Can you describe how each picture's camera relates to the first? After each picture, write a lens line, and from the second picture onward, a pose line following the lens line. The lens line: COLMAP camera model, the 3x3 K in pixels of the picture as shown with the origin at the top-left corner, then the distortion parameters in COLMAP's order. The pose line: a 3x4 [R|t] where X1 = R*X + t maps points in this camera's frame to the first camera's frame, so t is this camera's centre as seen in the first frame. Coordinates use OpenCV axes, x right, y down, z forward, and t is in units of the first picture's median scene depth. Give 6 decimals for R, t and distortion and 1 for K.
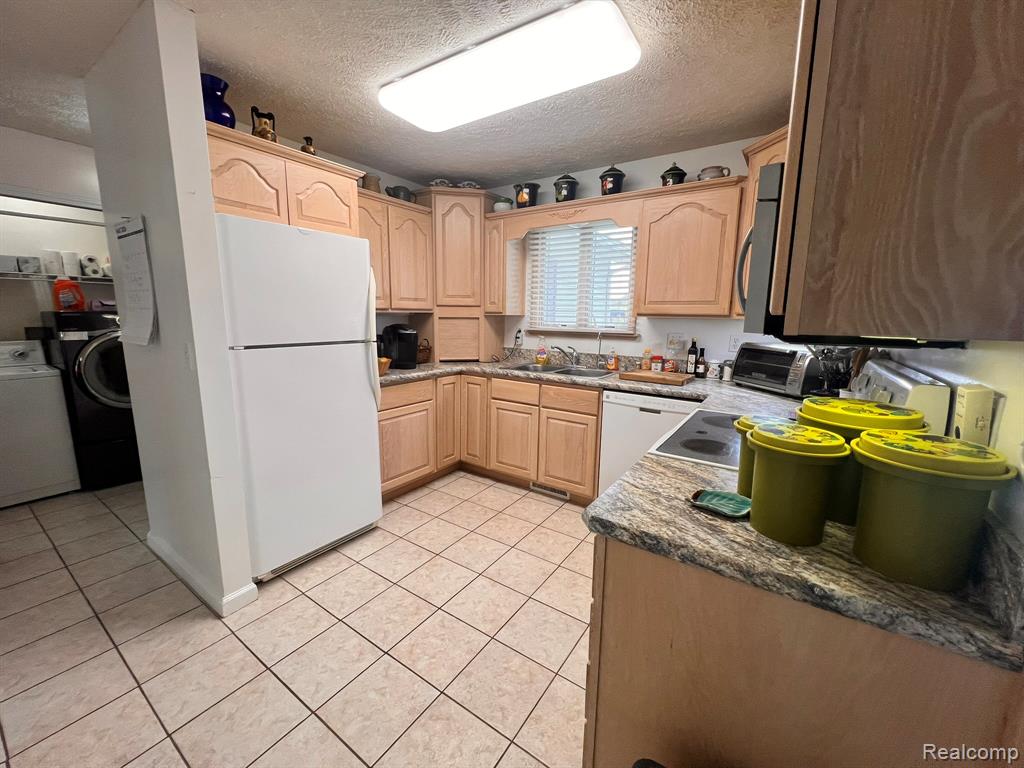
lens RADIAL K [[410.2, 0, 509.1], [0, 410.2, 381.5], [0, 0, 1]] dist [-0.001952, 0.000943]
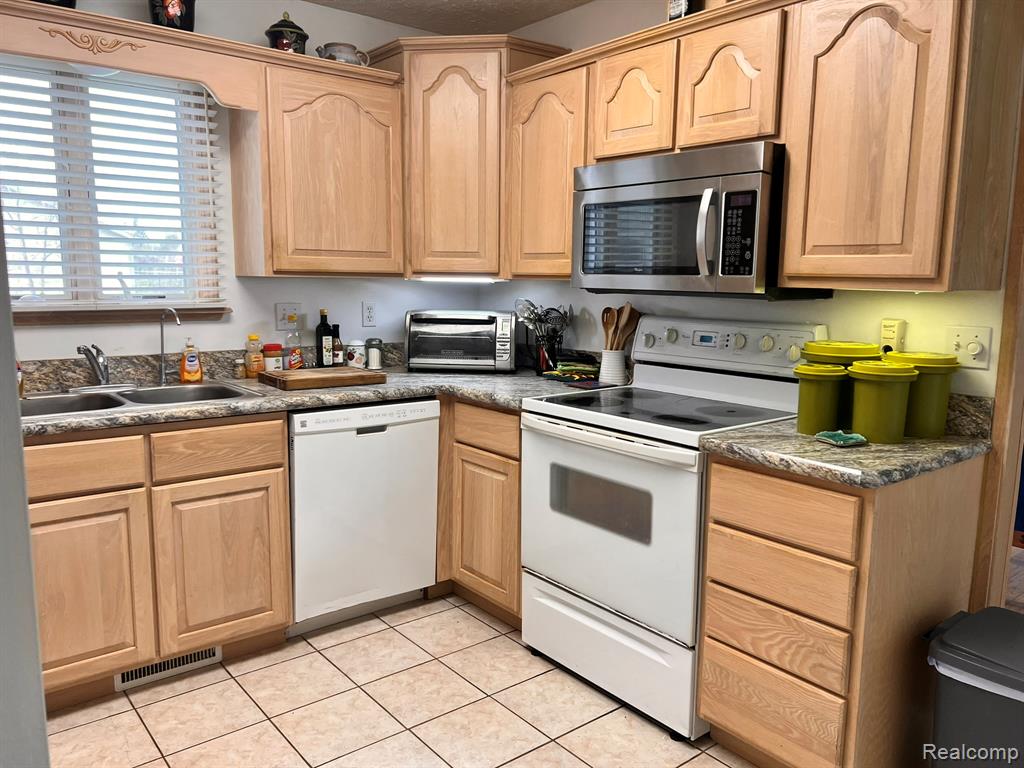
lens RADIAL K [[776.8, 0, 502.3], [0, 776.8, 380.8], [0, 0, 1]] dist [0.069539, -0.089025]
pose [[0.296114, -0.139807, 0.944865, -0.619647], [0.150940, 0.983649, 0.098242, -0.077009], [-0.943151, 0.113527, 0.312374, 0.400593]]
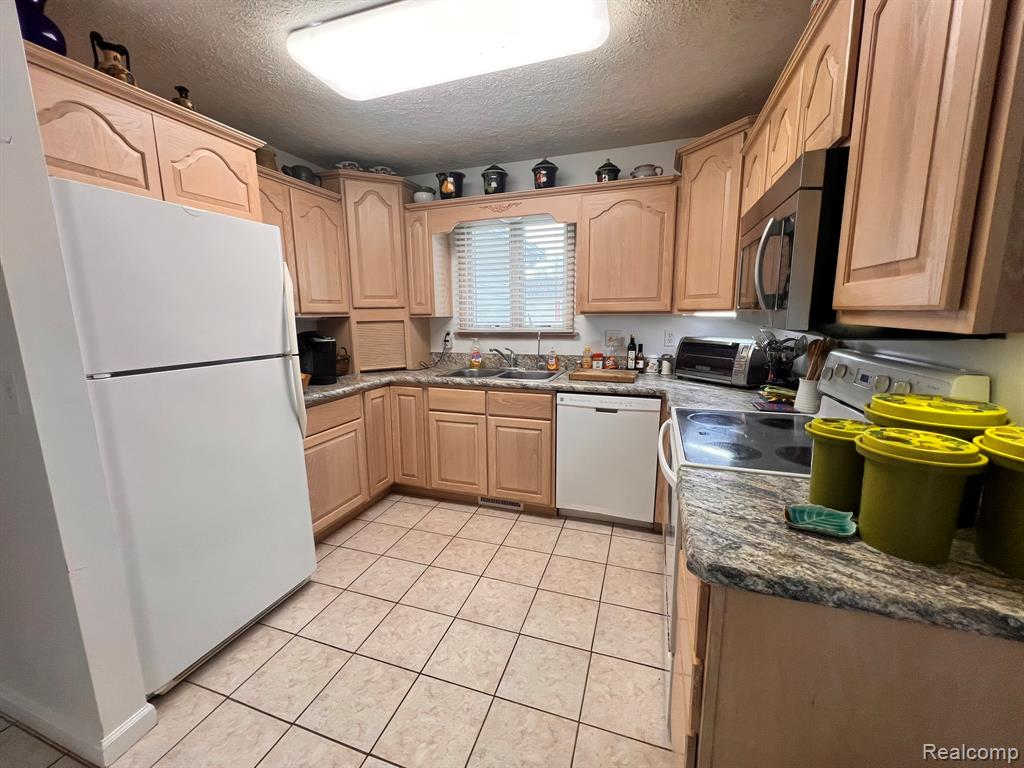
lens RADIAL K [[410.2, 0, 509.1], [0, 410.2, 381.5], [0, 0, 1]] dist [-0.001952, 0.000943]
pose [[0.963902, -0.068422, 0.257314, -0.115655], [0.068116, 0.997626, 0.010115, -0.021242], [-0.257395, 0.007778, 0.966275, 0.101758]]
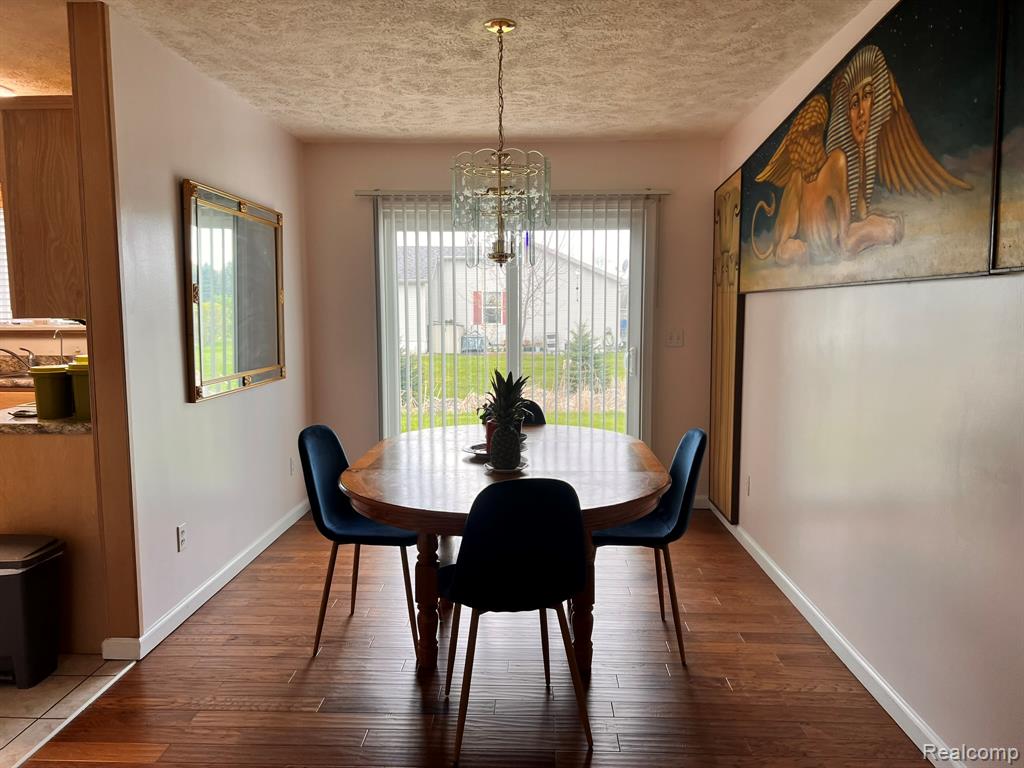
lens RADIAL K [[776.8, 0, 502.3], [0, 776.8, 380.8], [0, 0, 1]] dist [0.069539, -0.089025]
pose [[0.849764, -0.063652, 0.523307, 0.160982], [0.099312, 0.994239, -0.040332, 0.169037], [-0.517725, 0.086244, 0.851189, -1.028098]]
